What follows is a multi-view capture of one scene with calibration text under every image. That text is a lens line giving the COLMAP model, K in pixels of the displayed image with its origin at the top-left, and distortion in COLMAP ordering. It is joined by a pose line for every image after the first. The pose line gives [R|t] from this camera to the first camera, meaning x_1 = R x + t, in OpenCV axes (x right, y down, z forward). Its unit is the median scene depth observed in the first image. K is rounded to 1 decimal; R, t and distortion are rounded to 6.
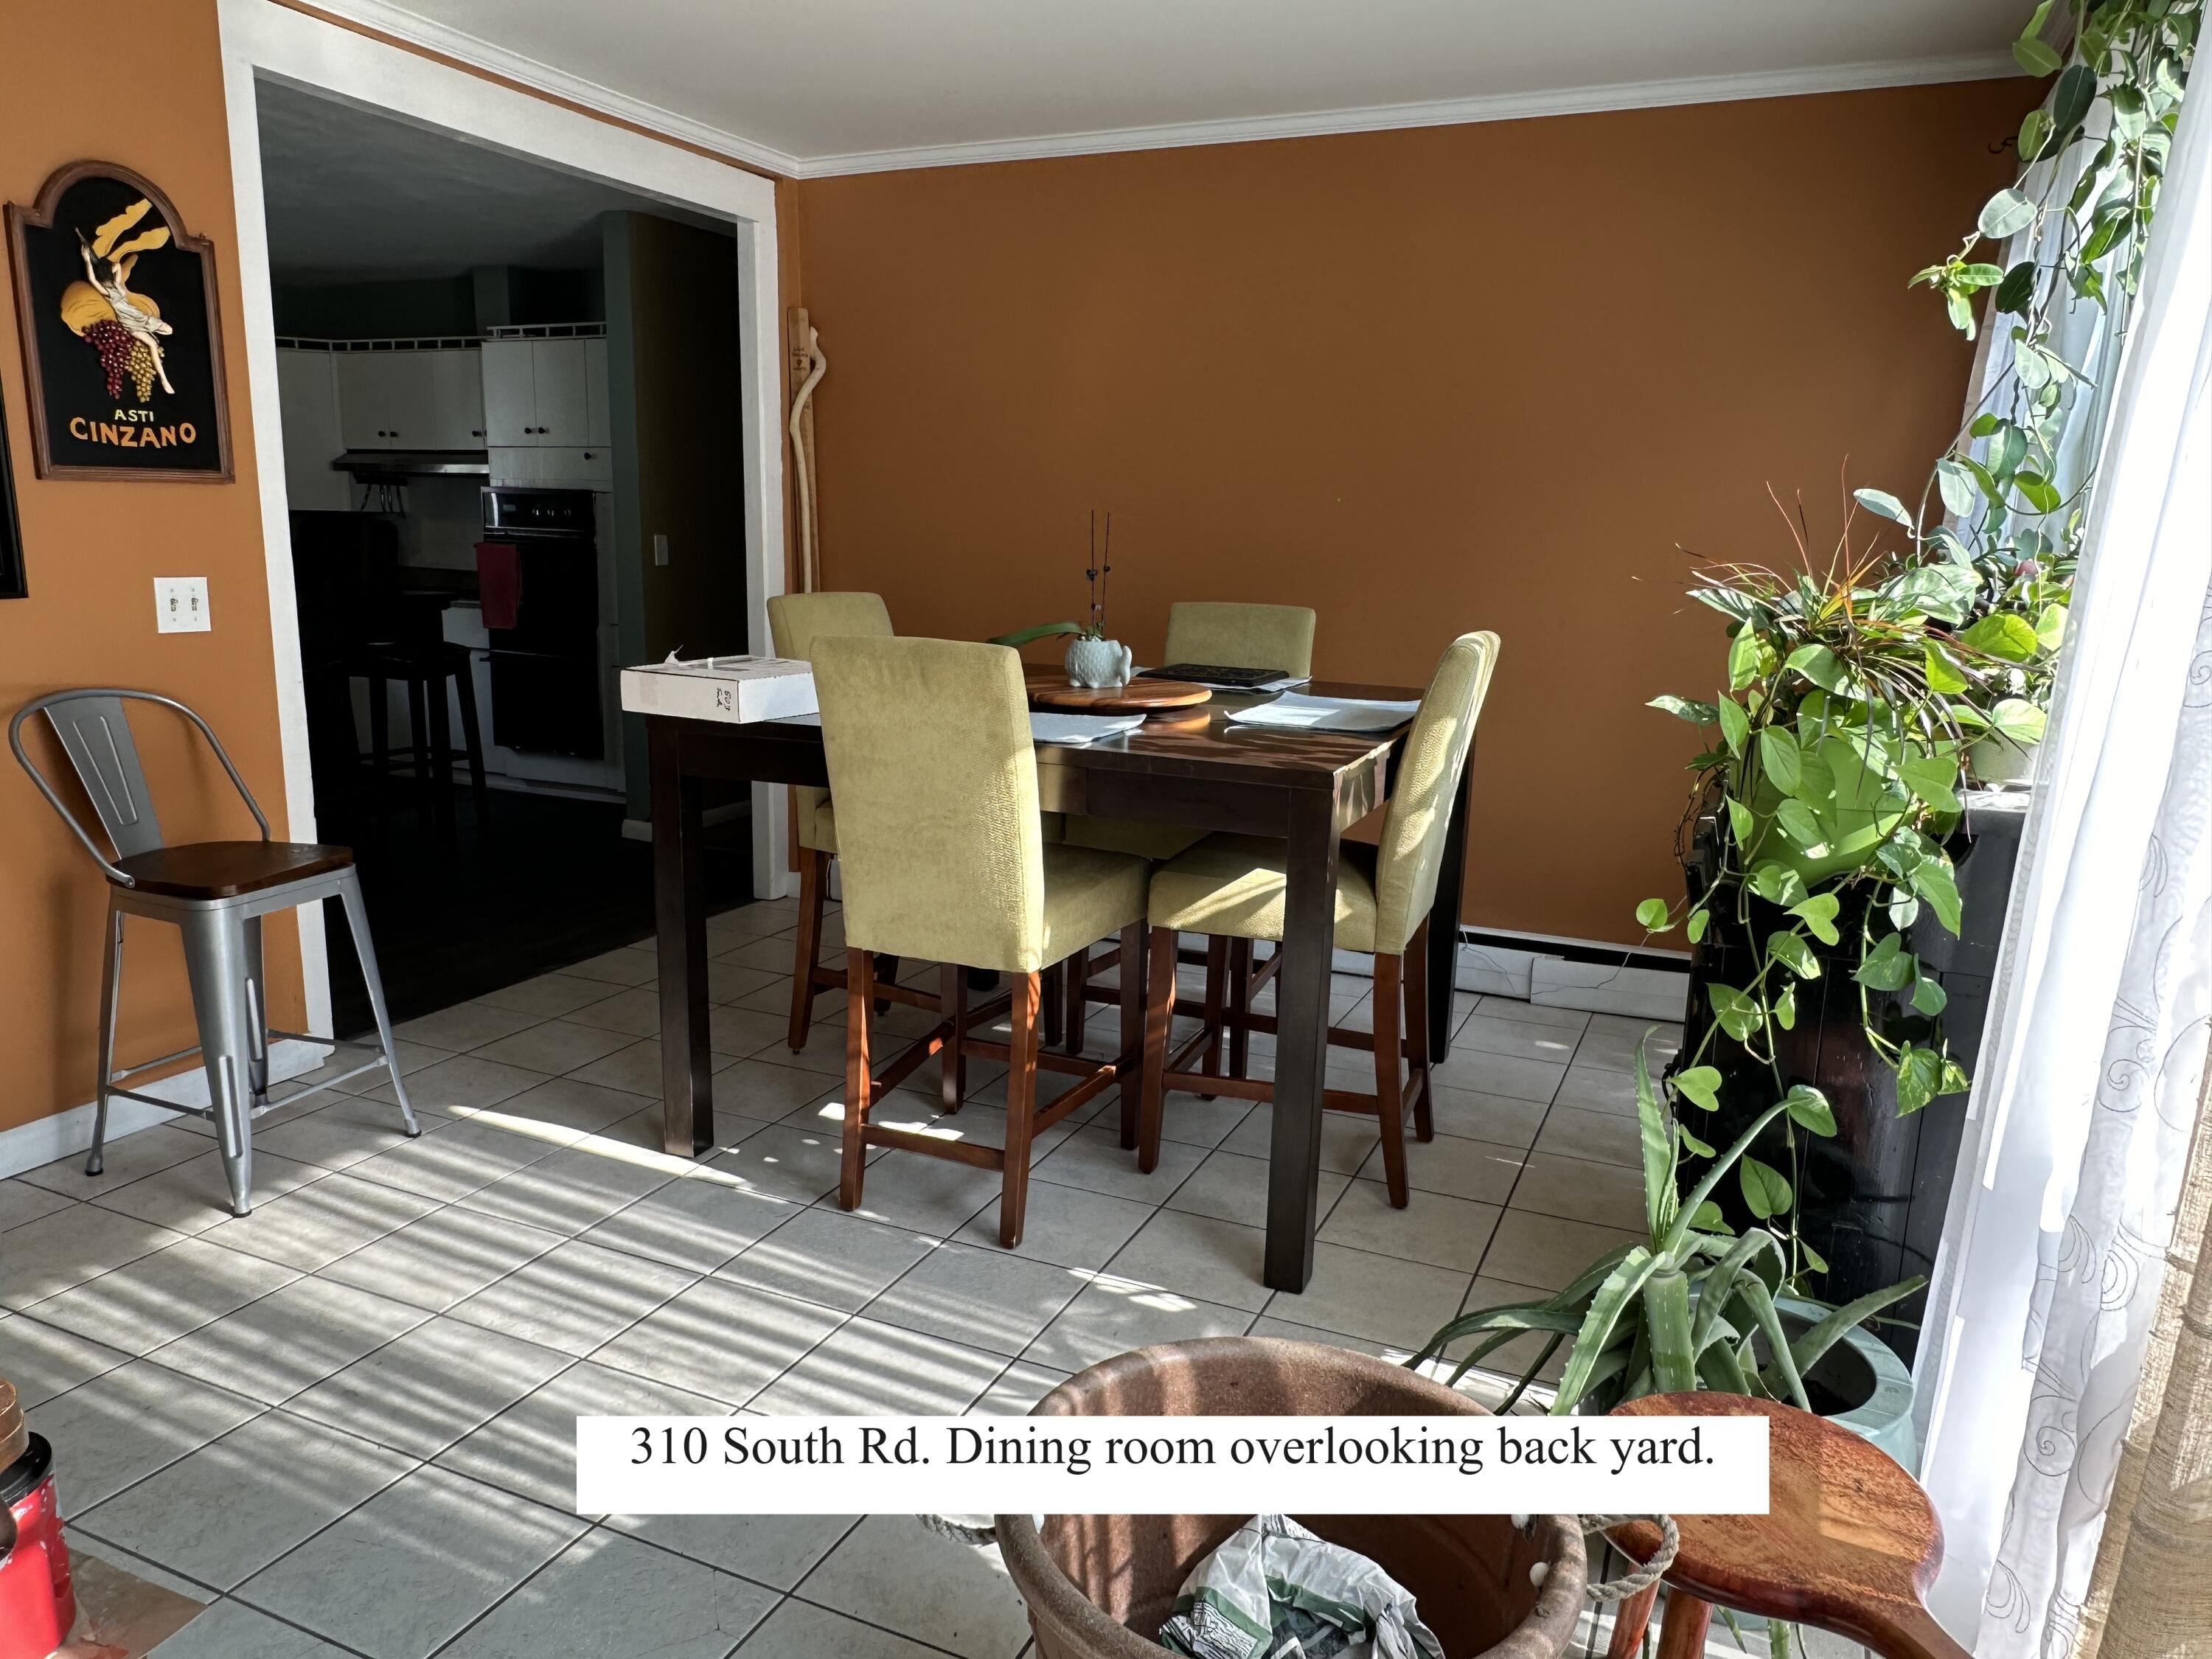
lens RADIAL K [[1531.7, 0, 1106.0], [0, 1531.7, 829.5], [0, 0, 1]] dist [-0.002233, 0.002296]
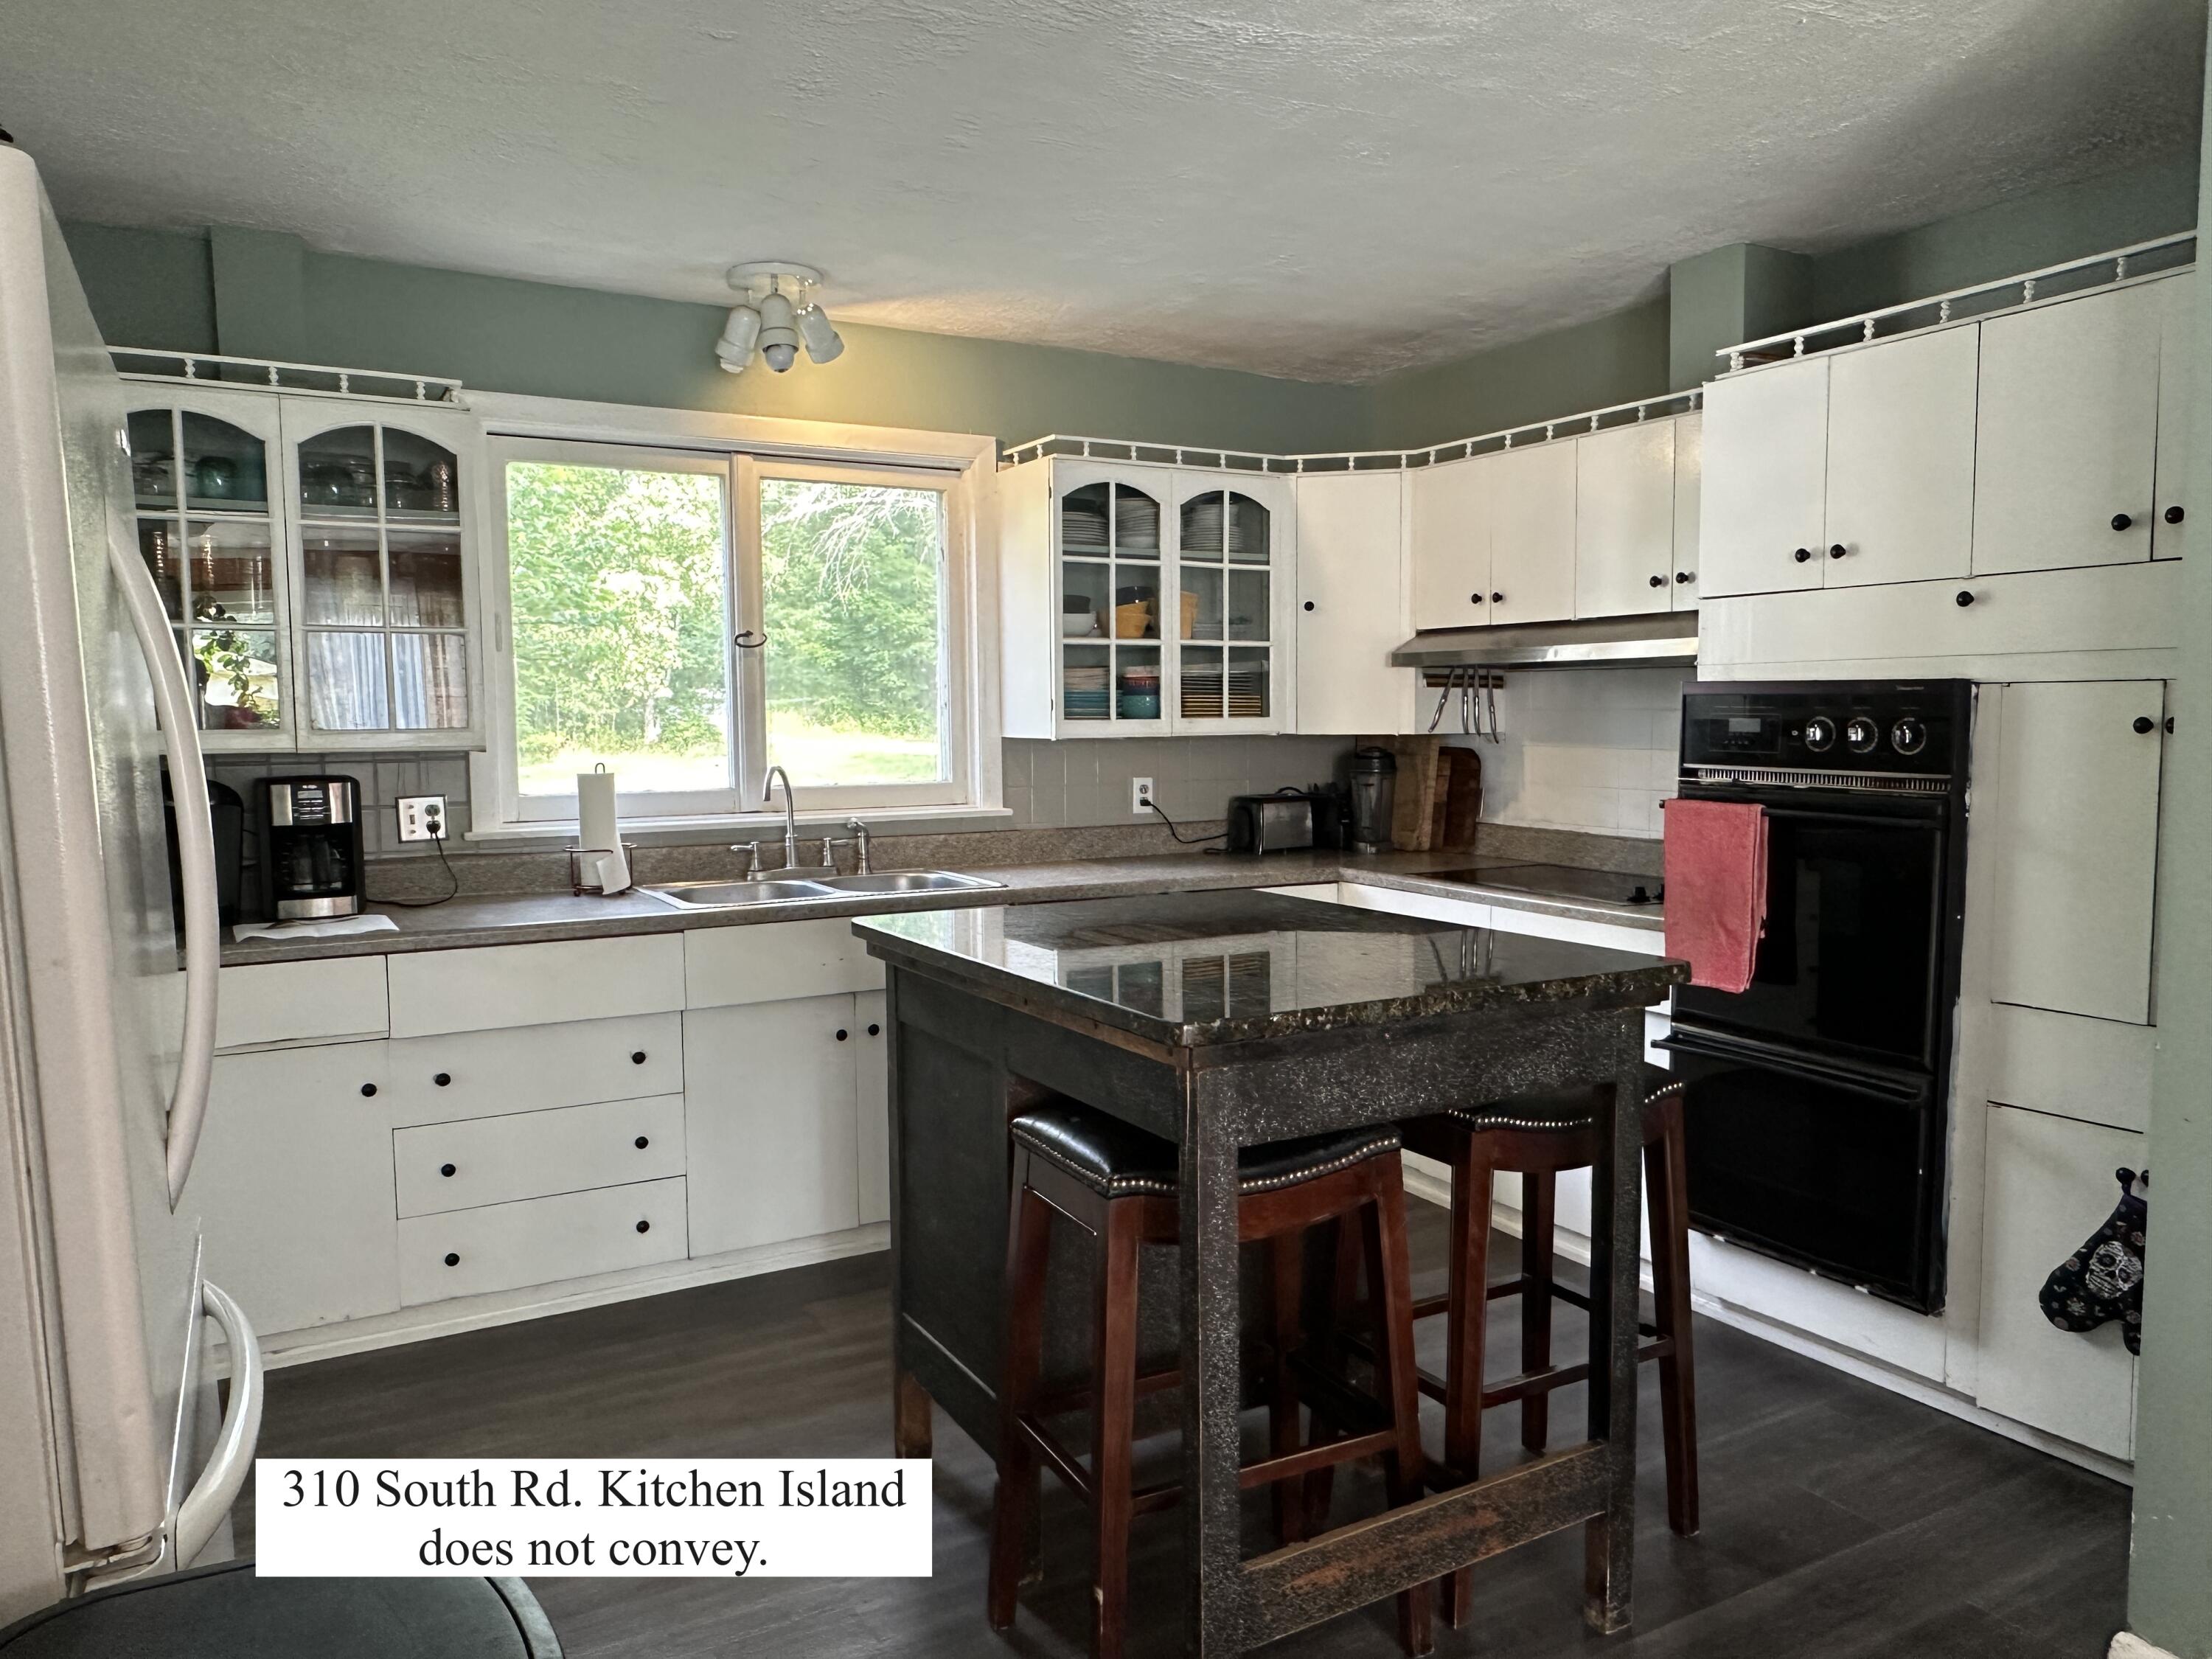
lens RADIAL K [[1531.7, 0, 1106.0], [0, 1531.7, 829.5], [0, 0, 1]] dist [-0.002233, 0.002296]
pose [[0.807021, 0.015138, -0.590329, -0.252334], [-0.089670, 0.991220, -0.097167, -0.108715], [0.583675, 0.131350, 0.801293, 0.486182]]
